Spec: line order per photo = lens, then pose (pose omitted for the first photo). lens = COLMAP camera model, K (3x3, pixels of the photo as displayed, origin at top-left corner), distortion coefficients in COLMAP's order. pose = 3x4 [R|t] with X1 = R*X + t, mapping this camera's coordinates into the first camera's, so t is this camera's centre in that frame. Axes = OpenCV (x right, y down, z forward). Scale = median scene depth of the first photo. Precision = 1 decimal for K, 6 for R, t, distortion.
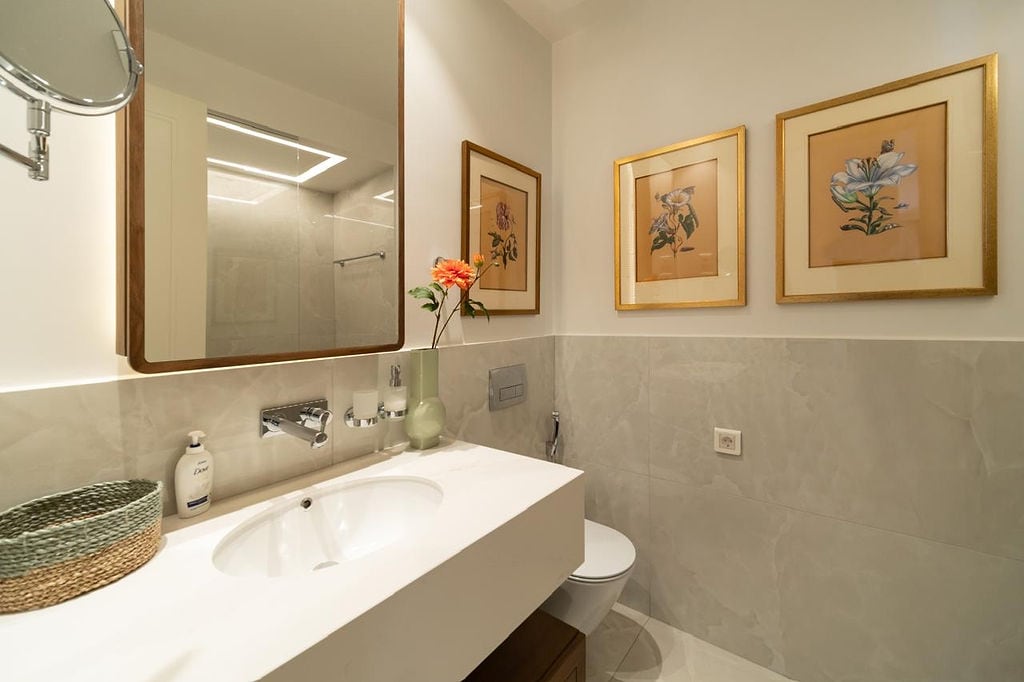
lens RADIAL K [[408.2, 0, 508.8], [0, 408.2, 337.9], [0, 0, 1]] dist [0.007098, -0.000957]
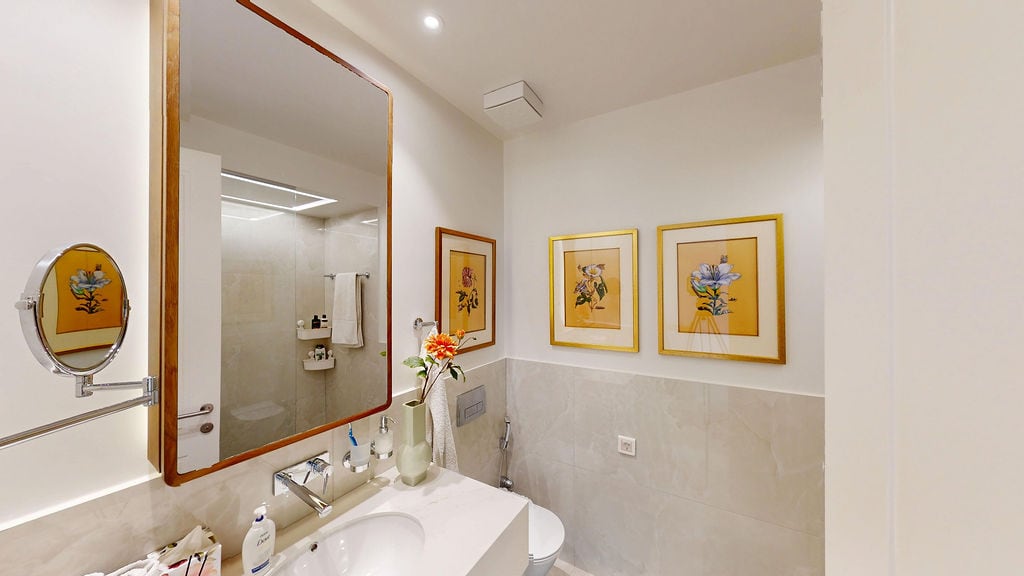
lens RADIAL K [[321.4, 0, 513.3], [0, 321.4, 287.5], [0, 0, 1]] dist [-0.003692, 0.000035]
pose [[0.989903, -0.000640, 0.141745, -0.015793], [0.001005, 0.999996, -0.002502, -0.283850], [-0.141743, 0.002620, 0.989900, -0.051643]]
